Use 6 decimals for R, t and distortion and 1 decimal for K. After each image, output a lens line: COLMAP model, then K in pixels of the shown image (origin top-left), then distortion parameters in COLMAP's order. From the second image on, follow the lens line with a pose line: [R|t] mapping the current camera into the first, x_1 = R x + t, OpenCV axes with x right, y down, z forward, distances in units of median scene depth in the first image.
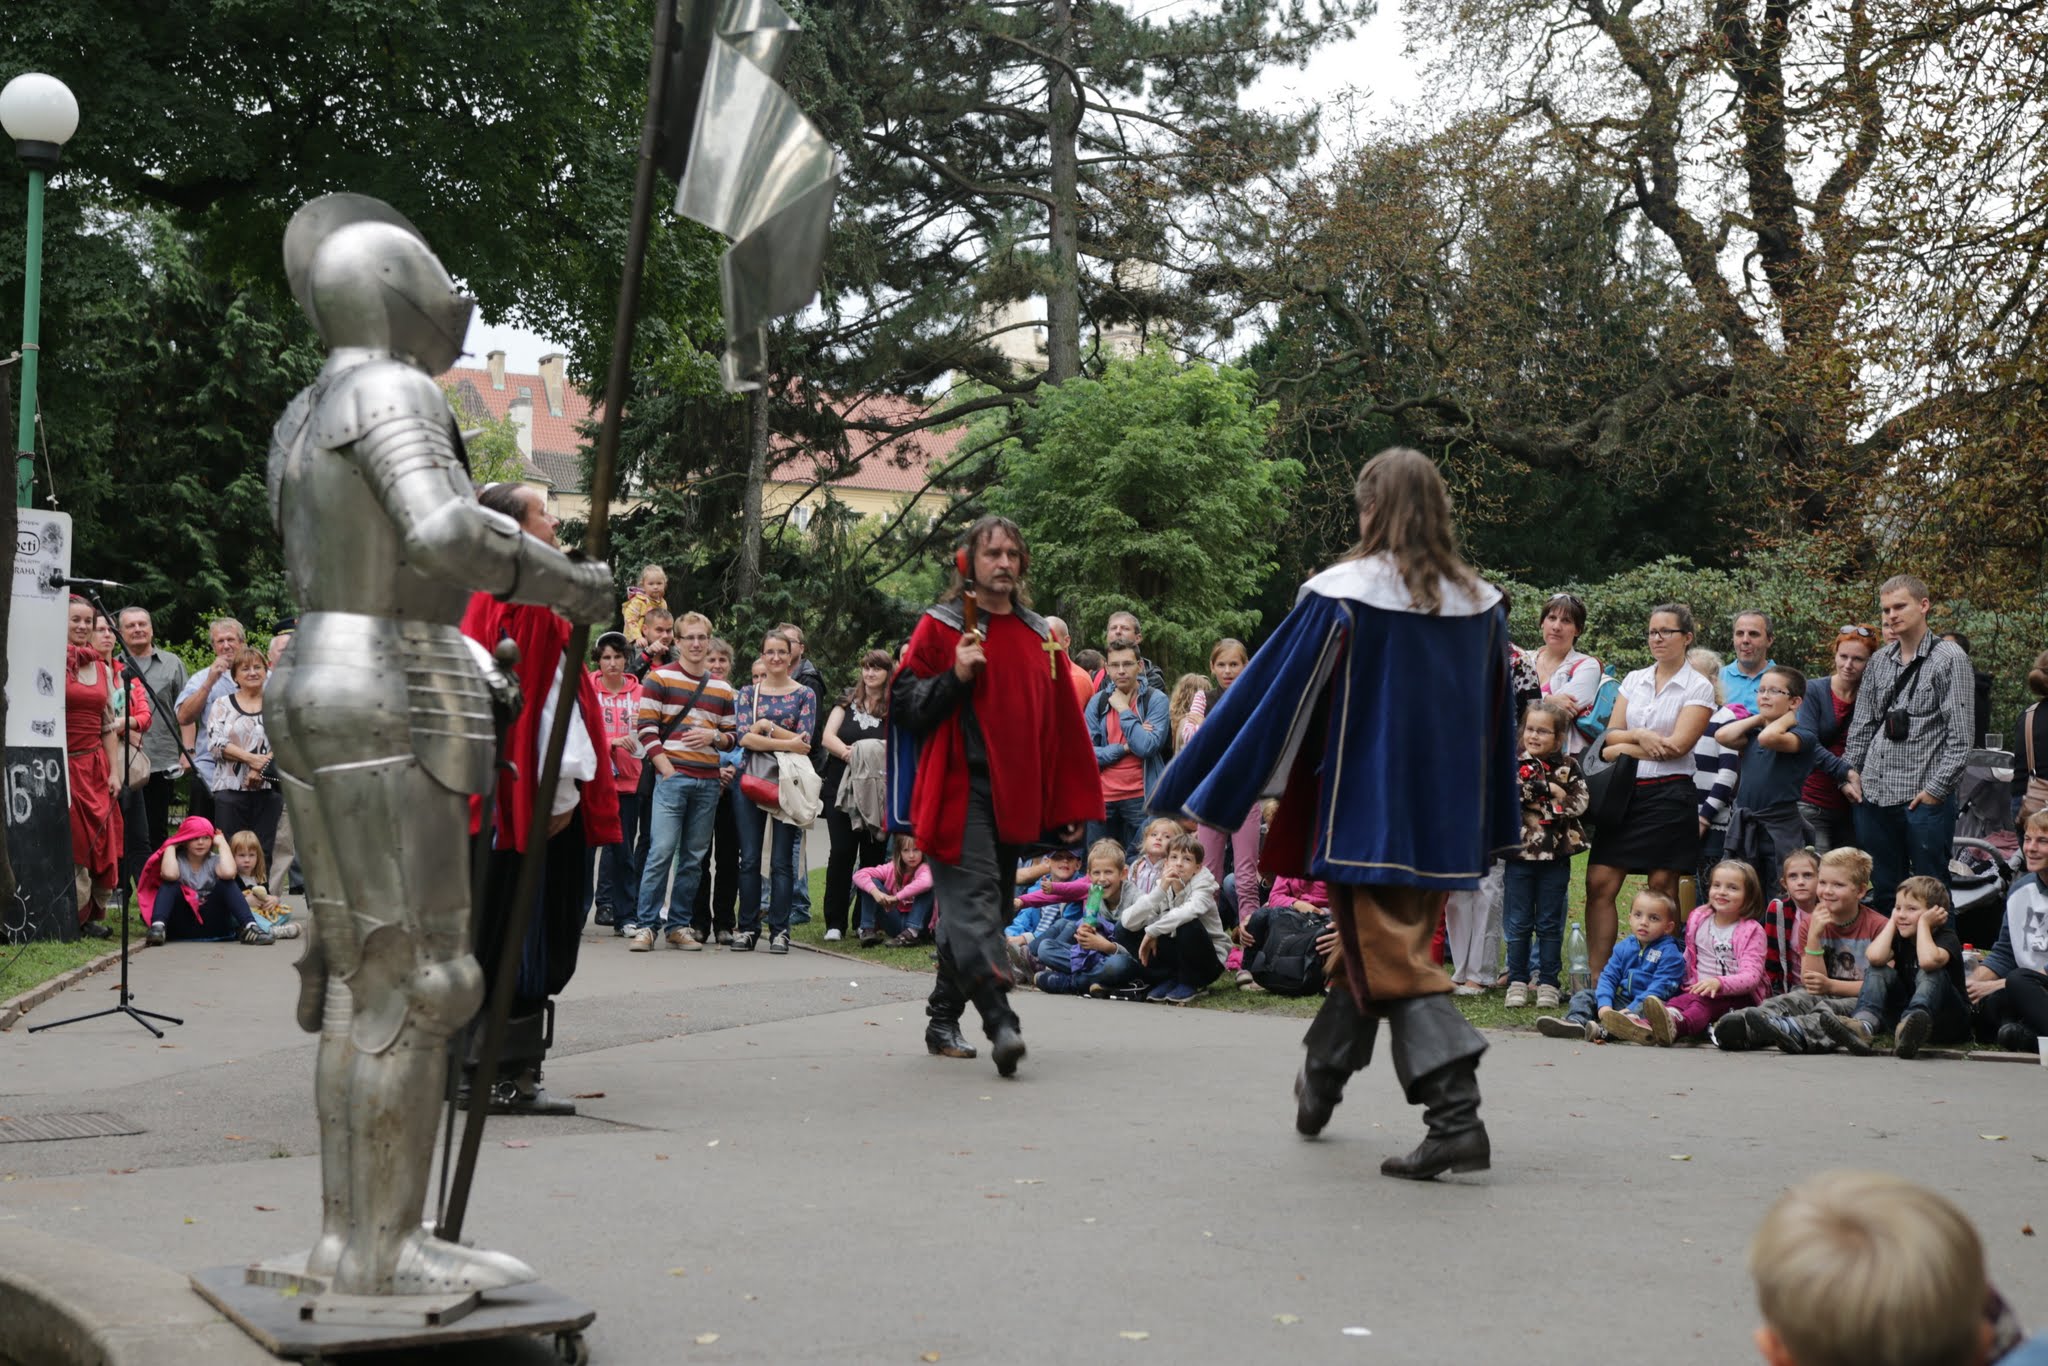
lens RADIAL K [[3016.3, 0, 1012.7], [0, 3016.3, 683.6], [0, 0, 1]] dist [0.096691, 0.120321]
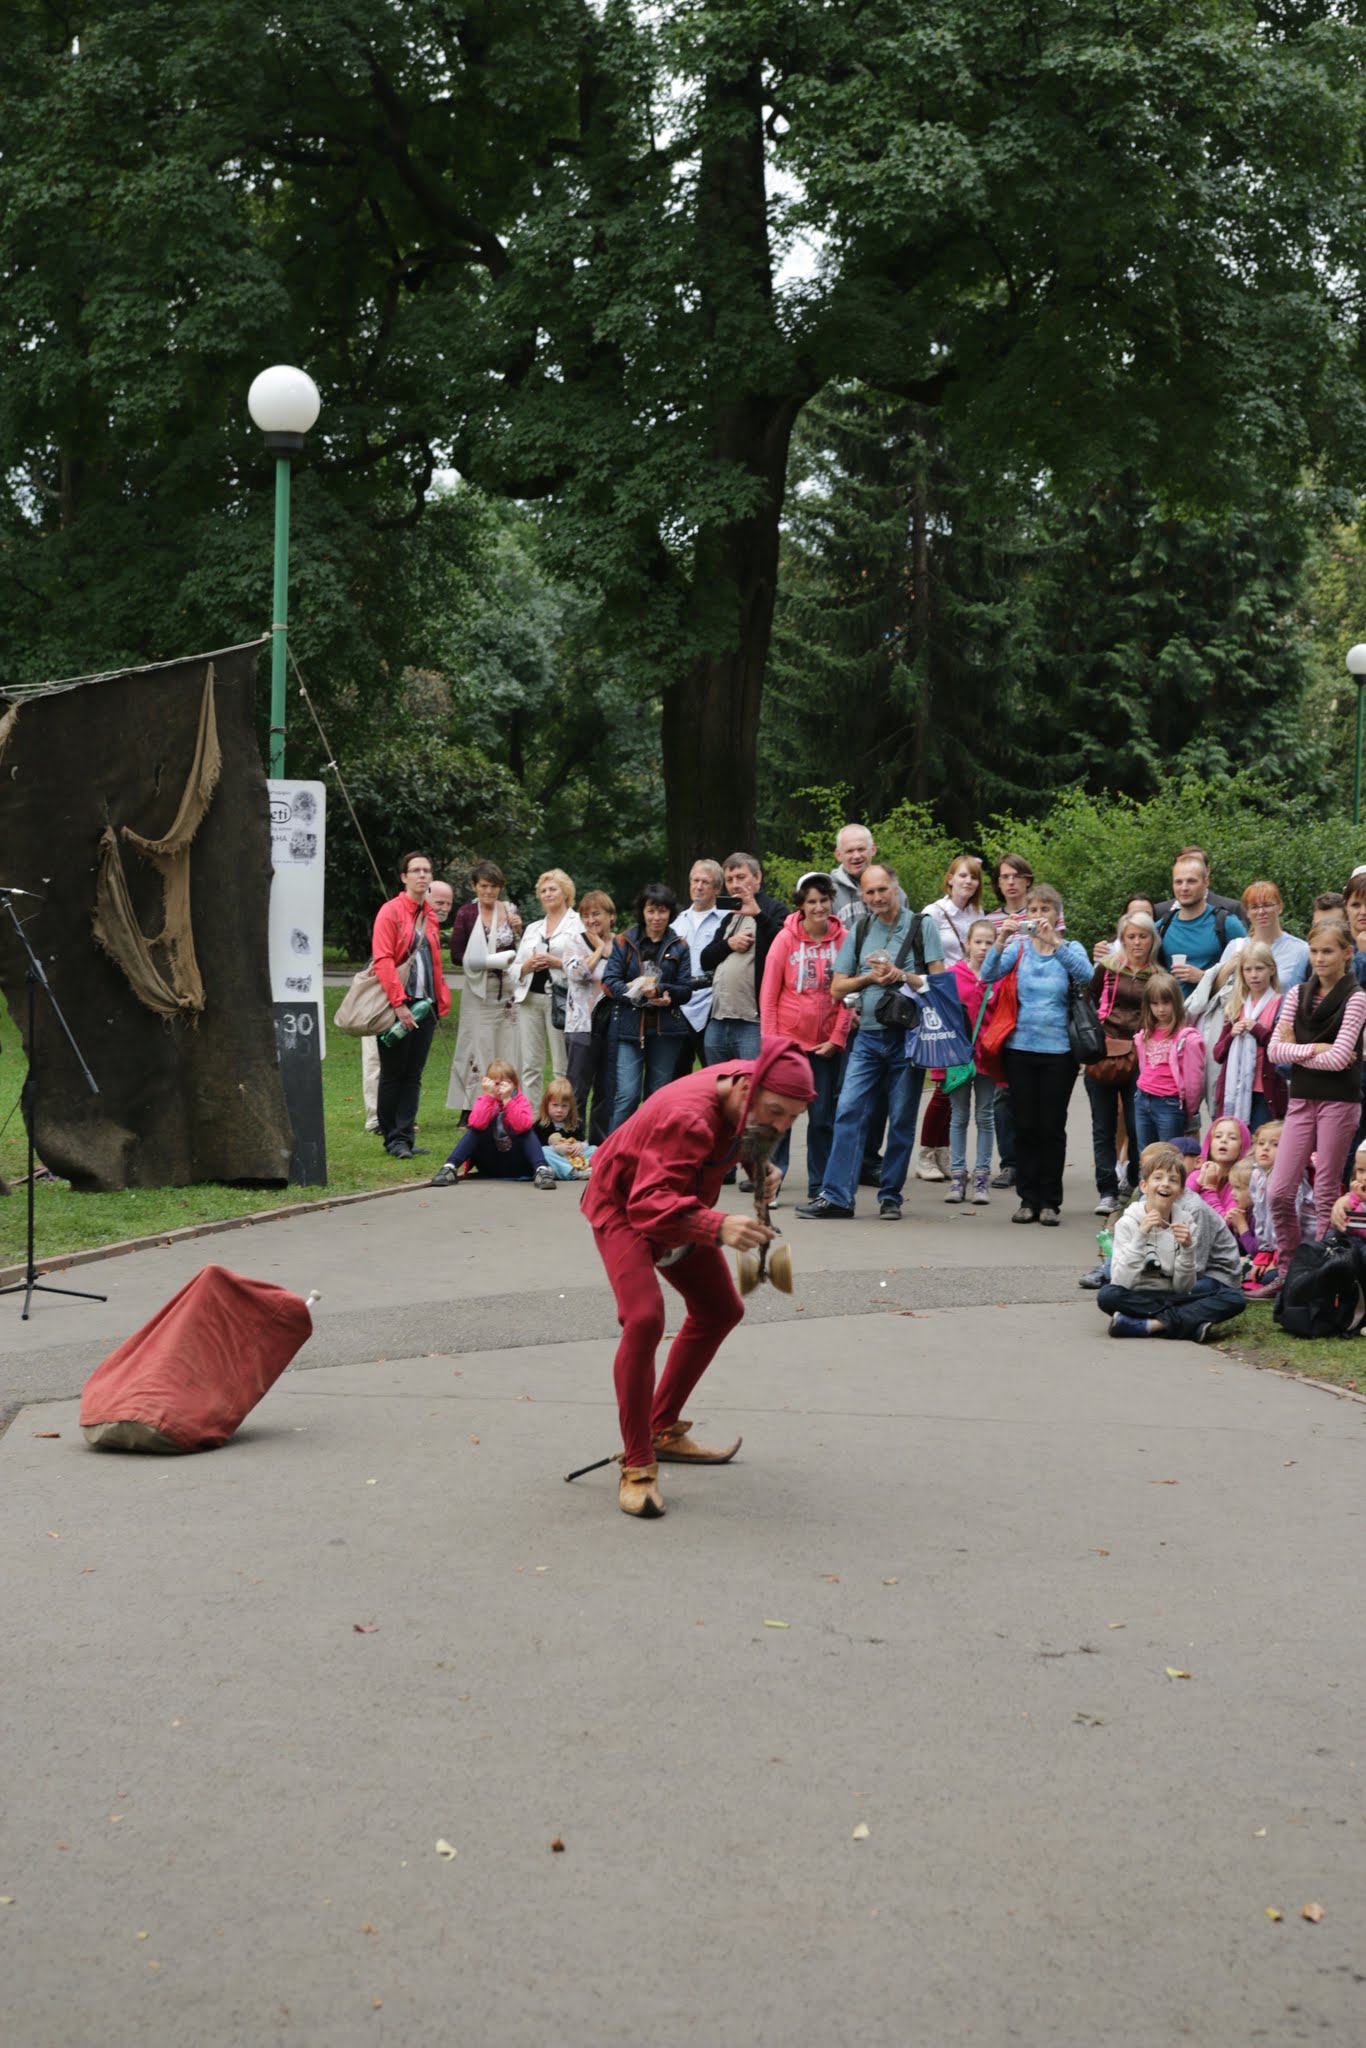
lens RADIAL K [[3066.7, 0, 683.0], [0, 3066.7, 1024.0], [0, 0, 1]] dist [0.084826, 0.199176]
pose [[0.856499, 0.024803, -0.515553, 0.143856], [0.013338, 0.997448, 0.070146, -0.018406], [0.515977, -0.066957, 0.853982, 0.059237]]
